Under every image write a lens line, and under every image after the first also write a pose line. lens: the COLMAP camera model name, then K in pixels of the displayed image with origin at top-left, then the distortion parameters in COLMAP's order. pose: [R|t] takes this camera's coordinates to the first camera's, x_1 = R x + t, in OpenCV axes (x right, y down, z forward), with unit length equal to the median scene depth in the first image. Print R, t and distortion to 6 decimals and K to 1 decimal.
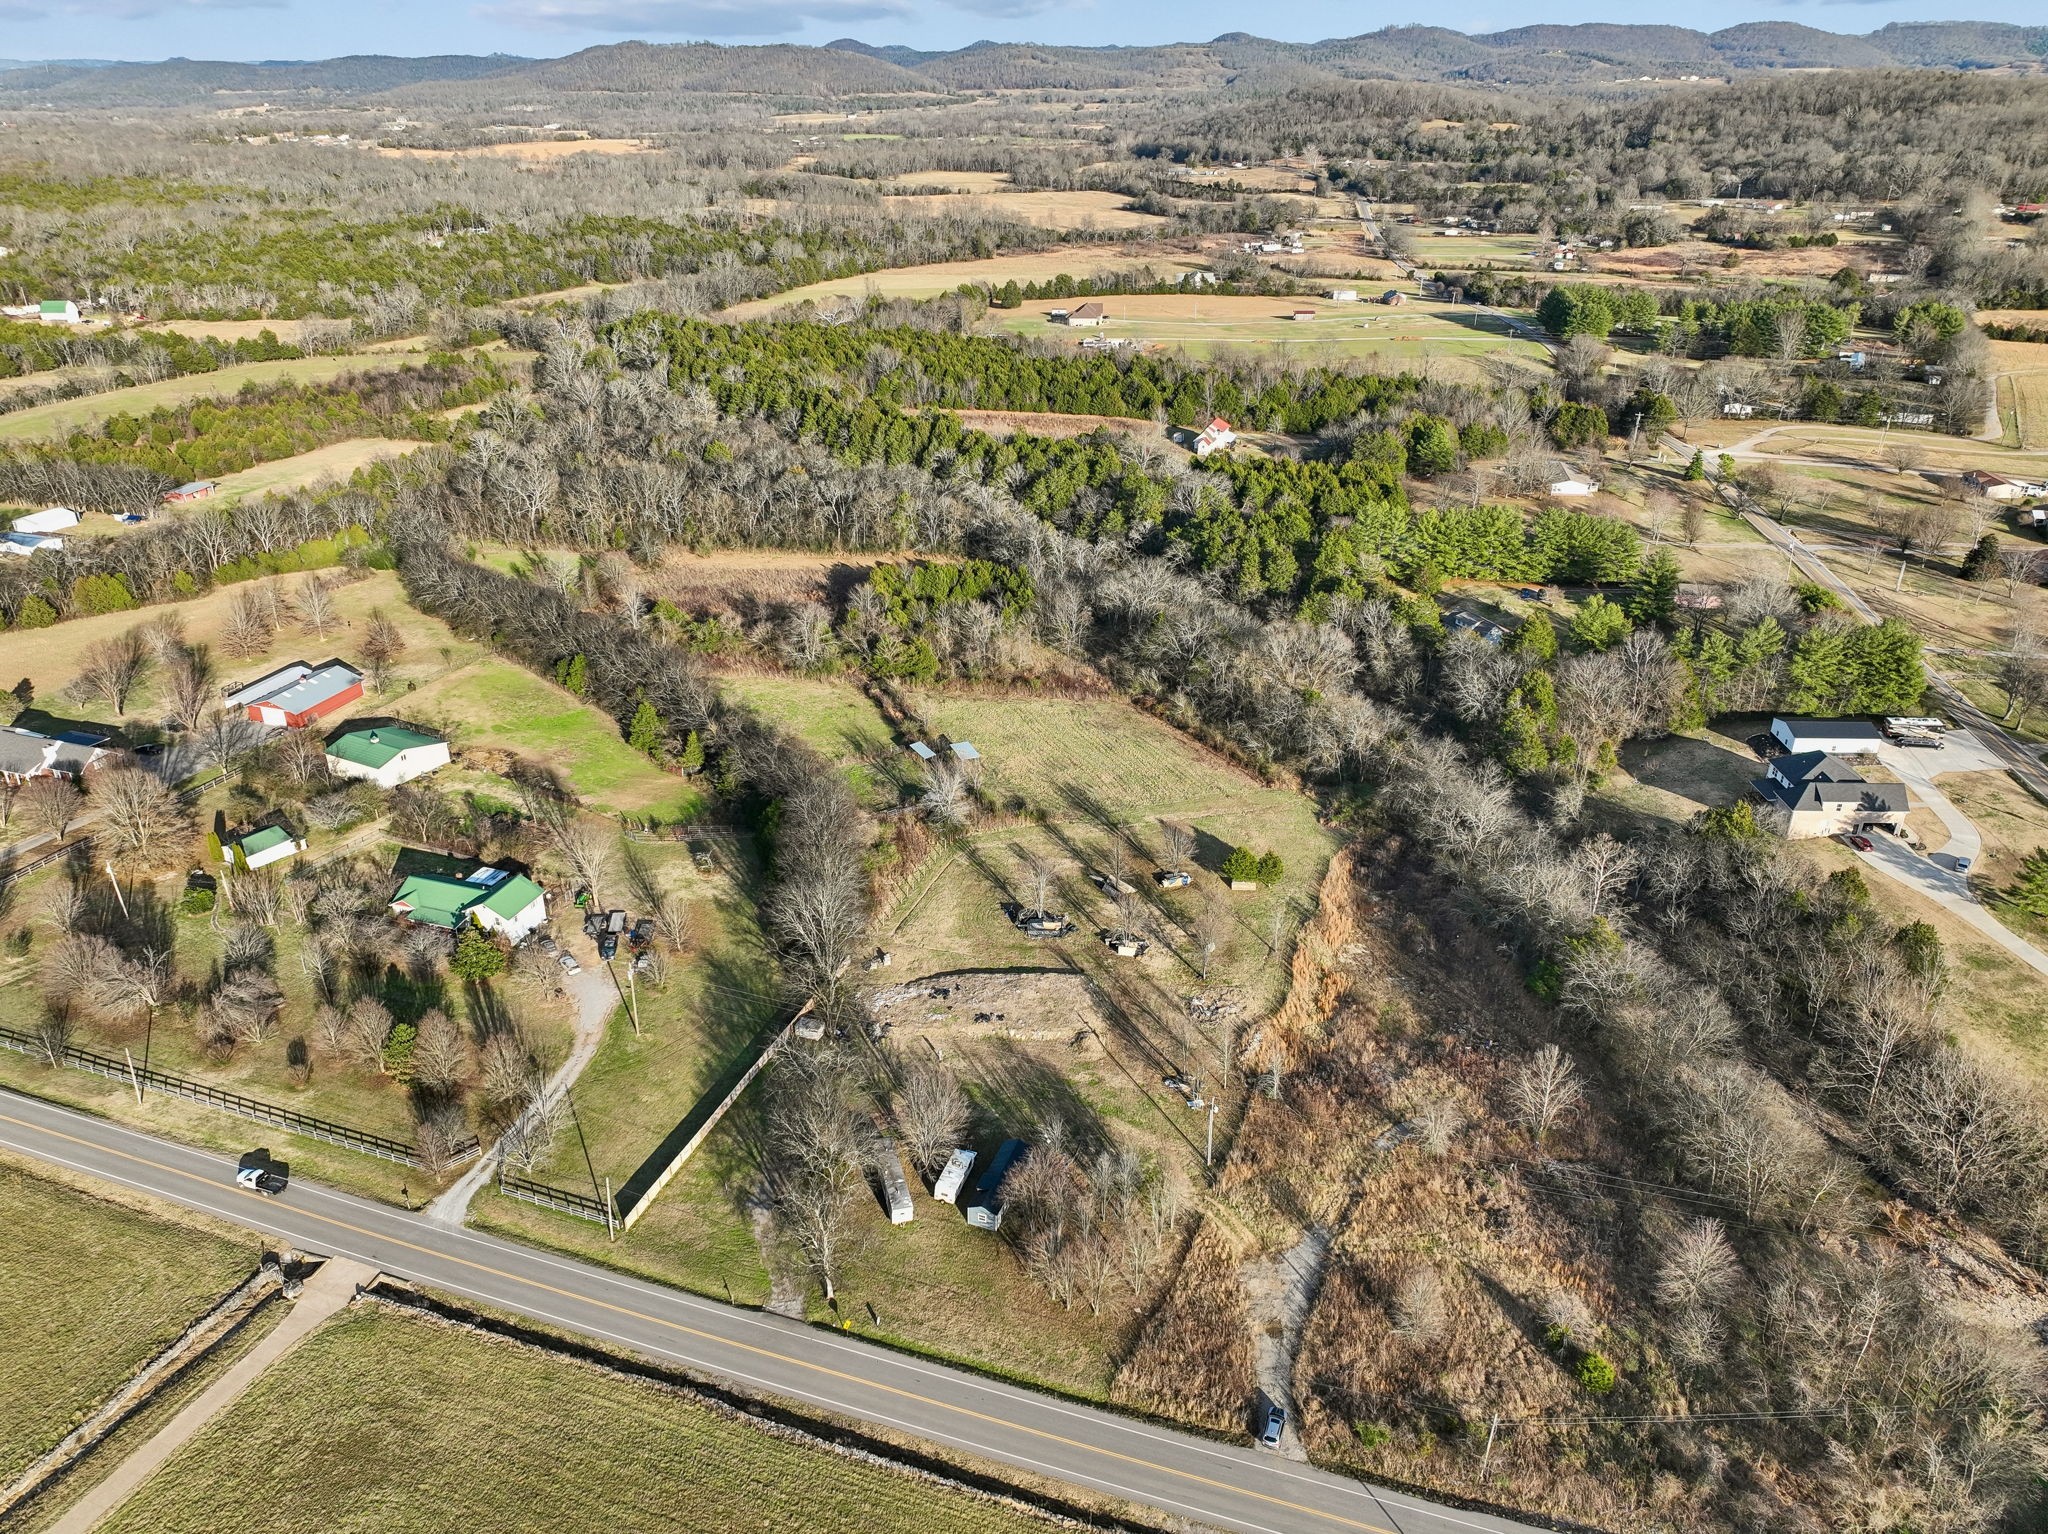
lens RADIAL K [[1477.4, 0, 1020.3], [0, 1477.4, 762.0], [0, 0, 1]] dist [-0.006558, 0.022791]
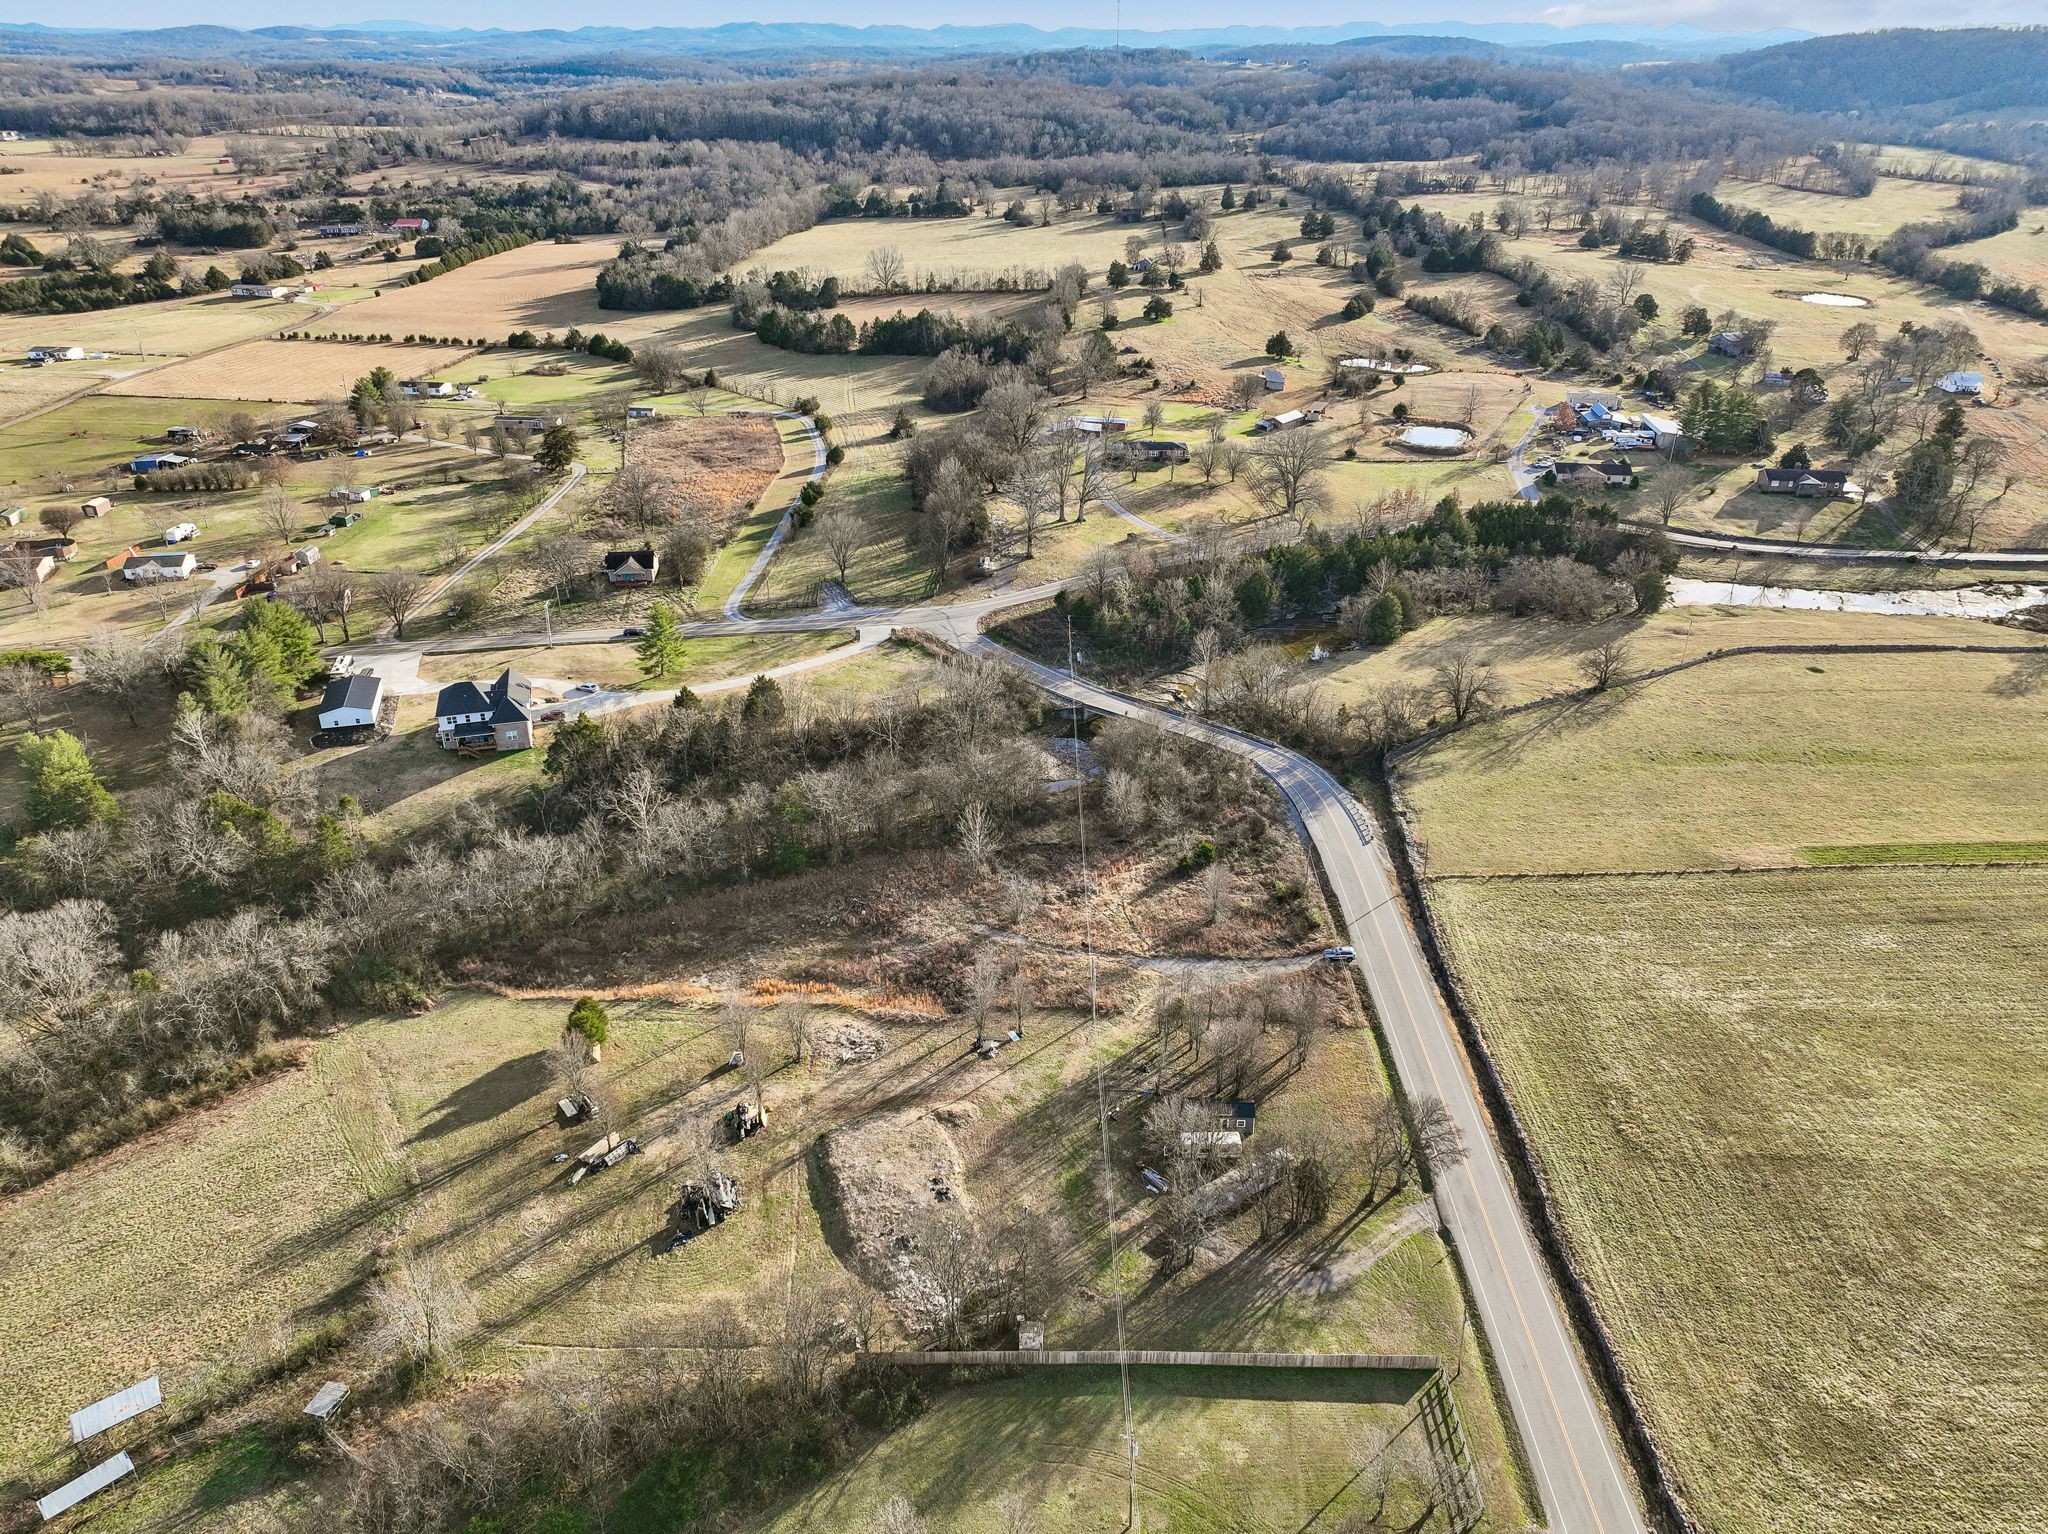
lens RADIAL K [[1467.3, 0, 1030.5], [0, 1467.3, 764.7], [0, 0, 1]] dist [-0.006463, 0.022865]
pose [[-0.312885, -0.415609, 0.854033, -0.392825], [0.409303, 0.752402, 0.516103, -0.253095], [-0.857073, 0.511040, -0.065305, 0.537972]]
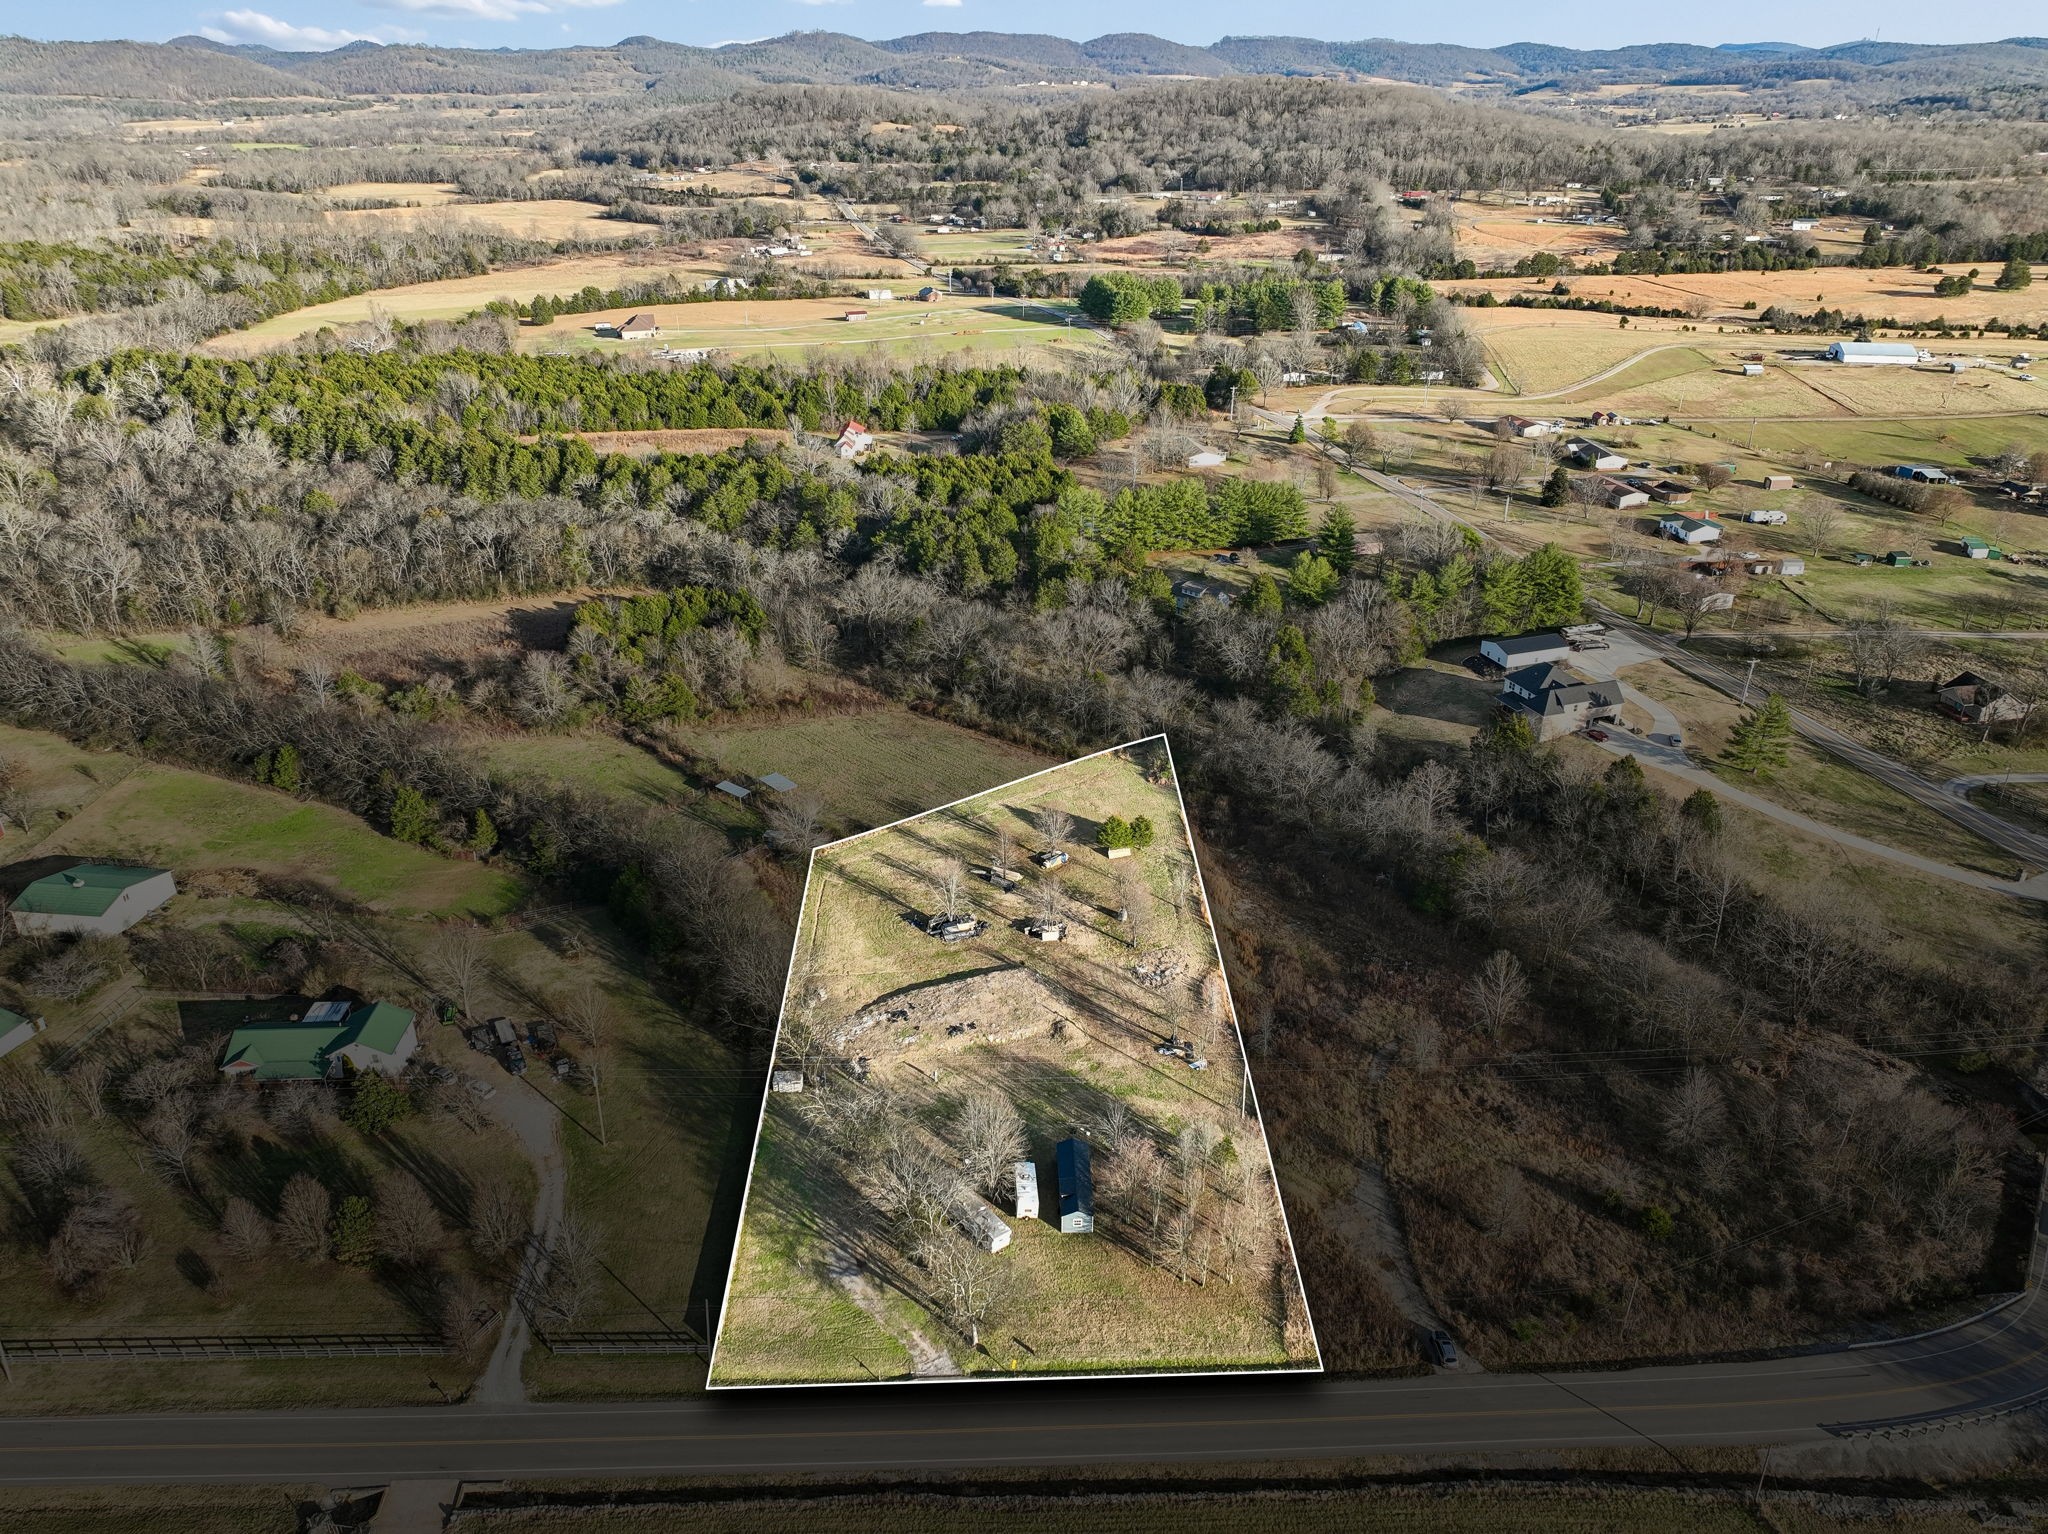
lens RADIAL K [[1467.3, 0, 1030.5], [0, 1467.3, 764.7], [0, 0, 1]] dist [-0.006463, 0.022865]
pose [[0.930172, -0.155256, 0.332678, -0.165257], [0.154727, 0.987553, 0.028258, -0.017062], [-0.332925, 0.025190, 0.942617, 0.040150]]
